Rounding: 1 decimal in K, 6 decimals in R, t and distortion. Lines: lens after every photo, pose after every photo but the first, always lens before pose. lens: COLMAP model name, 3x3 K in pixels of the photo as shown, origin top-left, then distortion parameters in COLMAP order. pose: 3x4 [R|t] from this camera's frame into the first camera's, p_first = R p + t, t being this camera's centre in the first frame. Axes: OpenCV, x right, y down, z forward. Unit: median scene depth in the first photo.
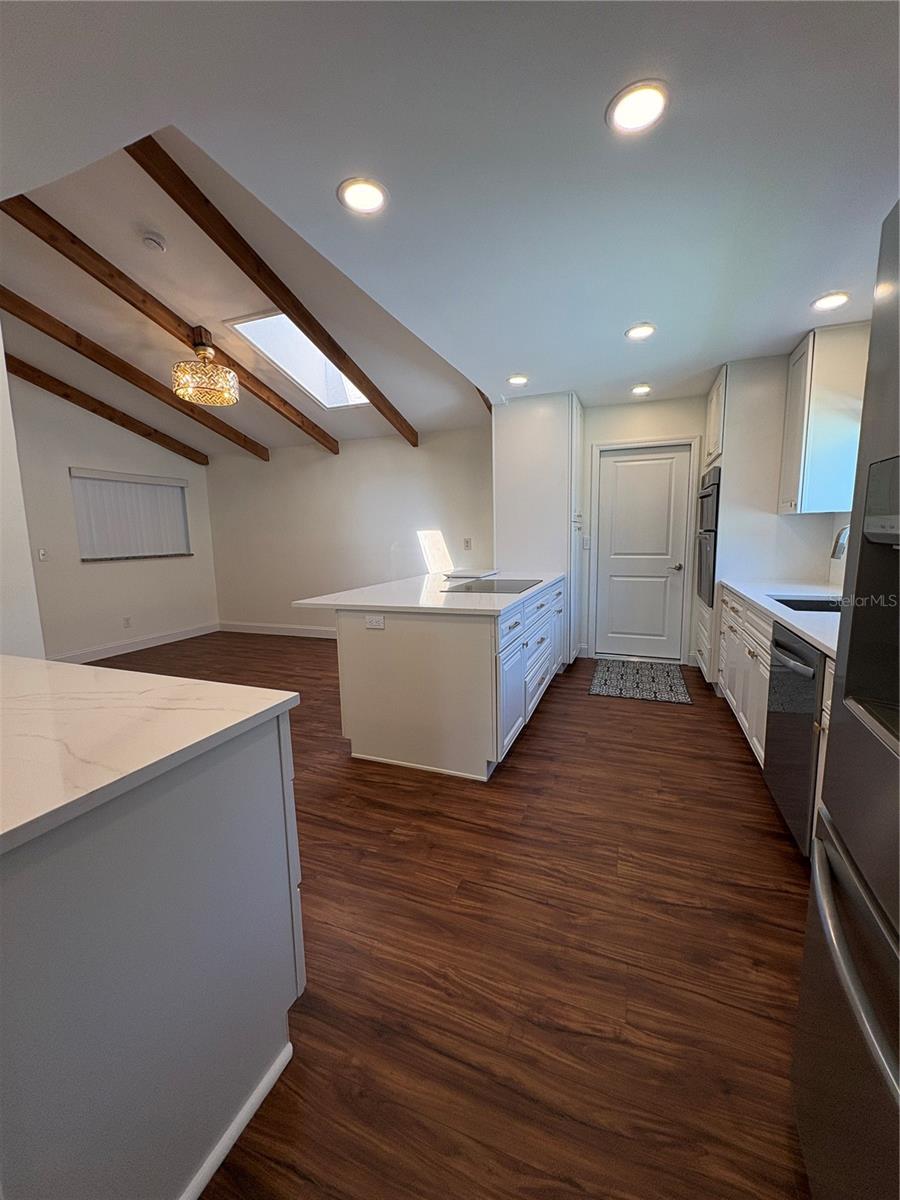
lens RADIAL K [[479.5, 0, 451.6], [0, 479.5, 598.2], [0, 0, 1]] dist [0.001097, 0.000028]
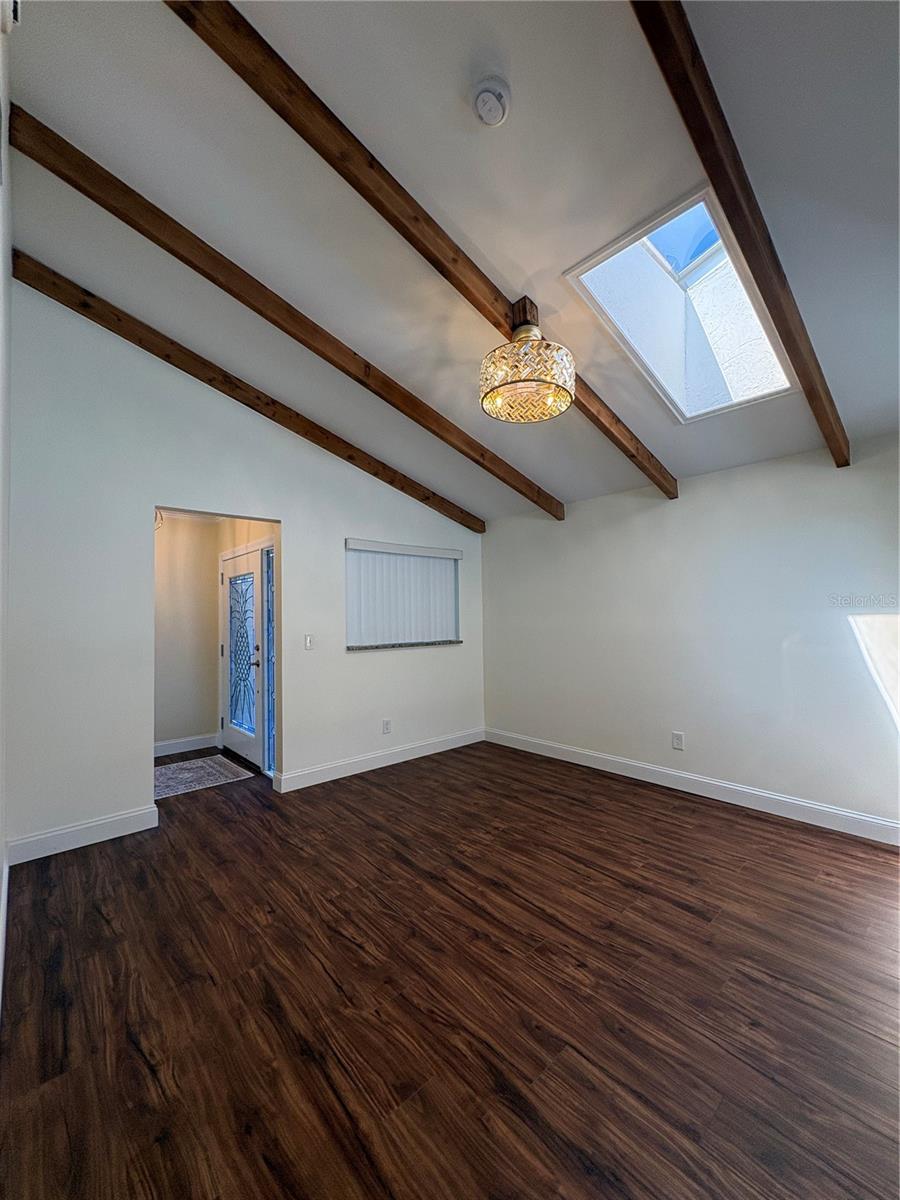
lens RADIAL K [[479.5, 0, 451.6], [0, 479.5, 598.2], [0, 0, 1]] dist [0.001097, 0.000028]
pose [[0.894769, -0.006920, -0.446475, -0.261291], [-0.065607, 0.986991, -0.146778, -0.058415], [0.441683, 0.160624, 0.882676, 0.365174]]
